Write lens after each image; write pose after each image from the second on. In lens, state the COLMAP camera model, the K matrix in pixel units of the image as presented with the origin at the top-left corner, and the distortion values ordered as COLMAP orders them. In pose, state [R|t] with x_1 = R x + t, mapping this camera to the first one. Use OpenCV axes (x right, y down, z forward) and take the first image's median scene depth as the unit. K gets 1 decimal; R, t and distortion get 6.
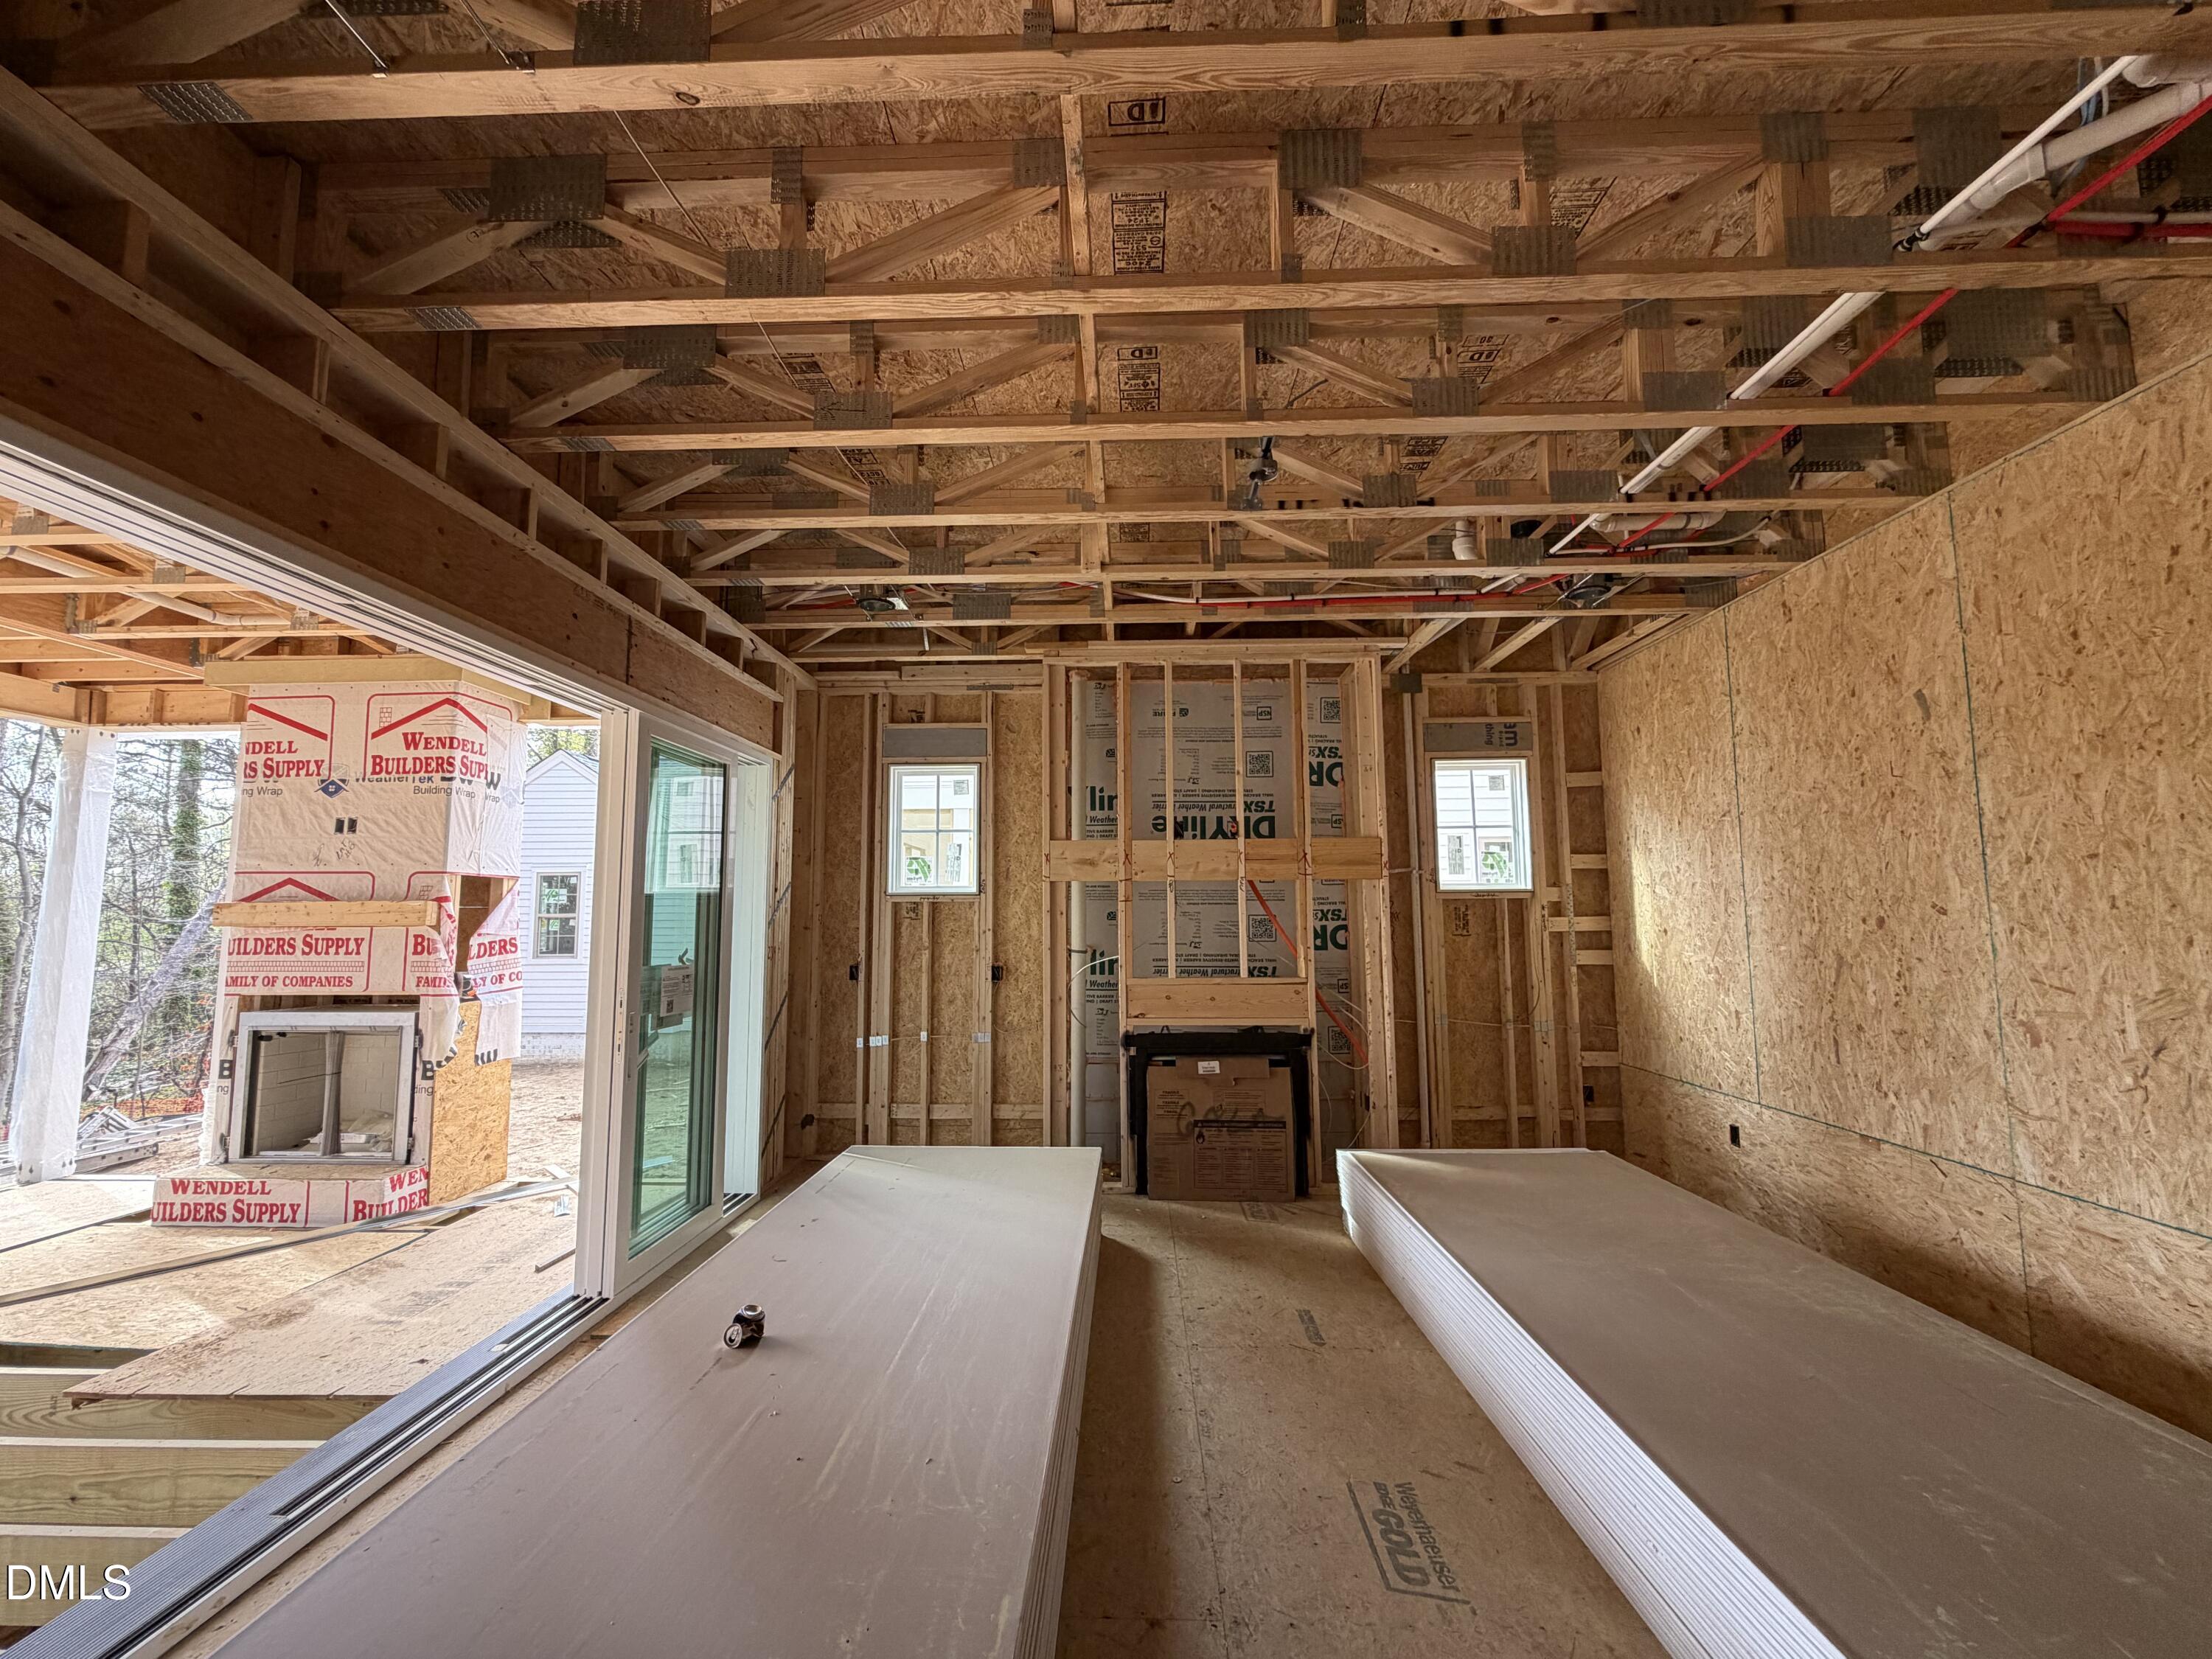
lens RADIAL K [[882.8, 0, 1101.0], [0, 882.8, 837.9], [0, 0, 1]] dist [0.000399, -0.000021]
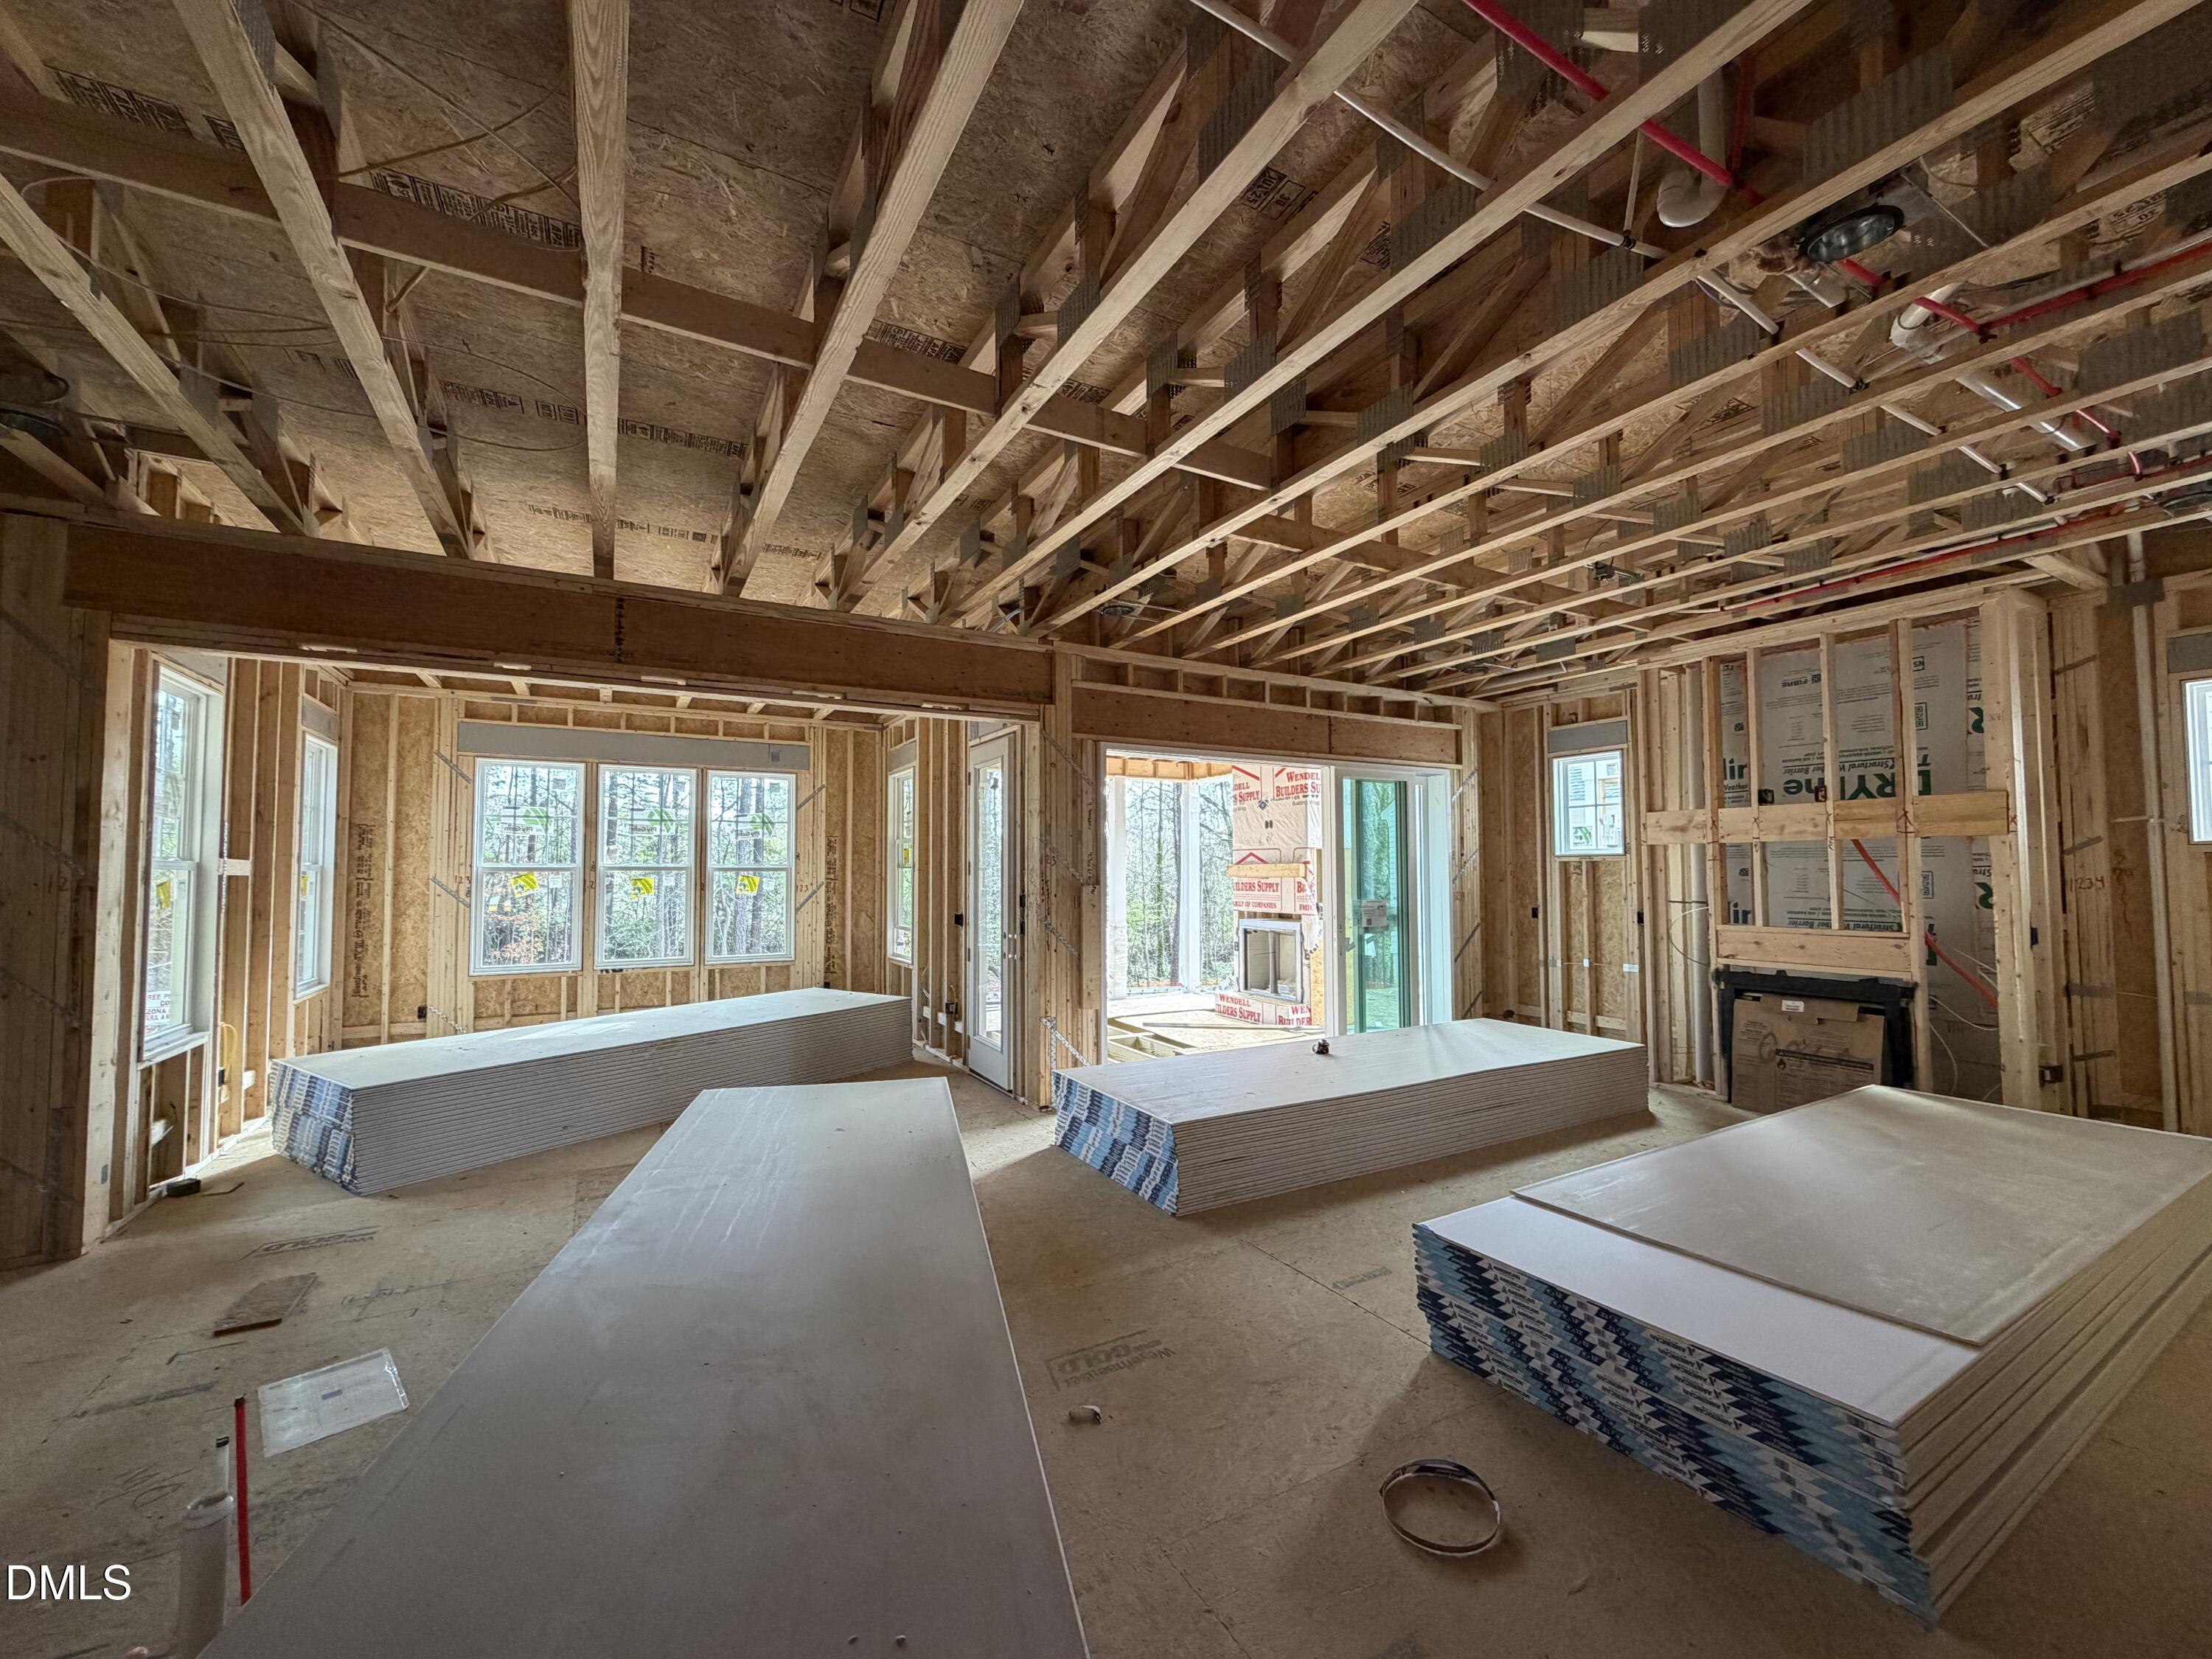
lens RADIAL K [[882.8, 0, 1101.0], [0, 882.8, 837.9], [0, 0, 1]] dist [0.000399, -0.000021]
pose [[0.517983, -0.031399, -0.854815, 0.599442], [0.078277, 0.996873, 0.010815, -0.034619], [0.851802, -0.072515, 0.518821, -0.308794]]
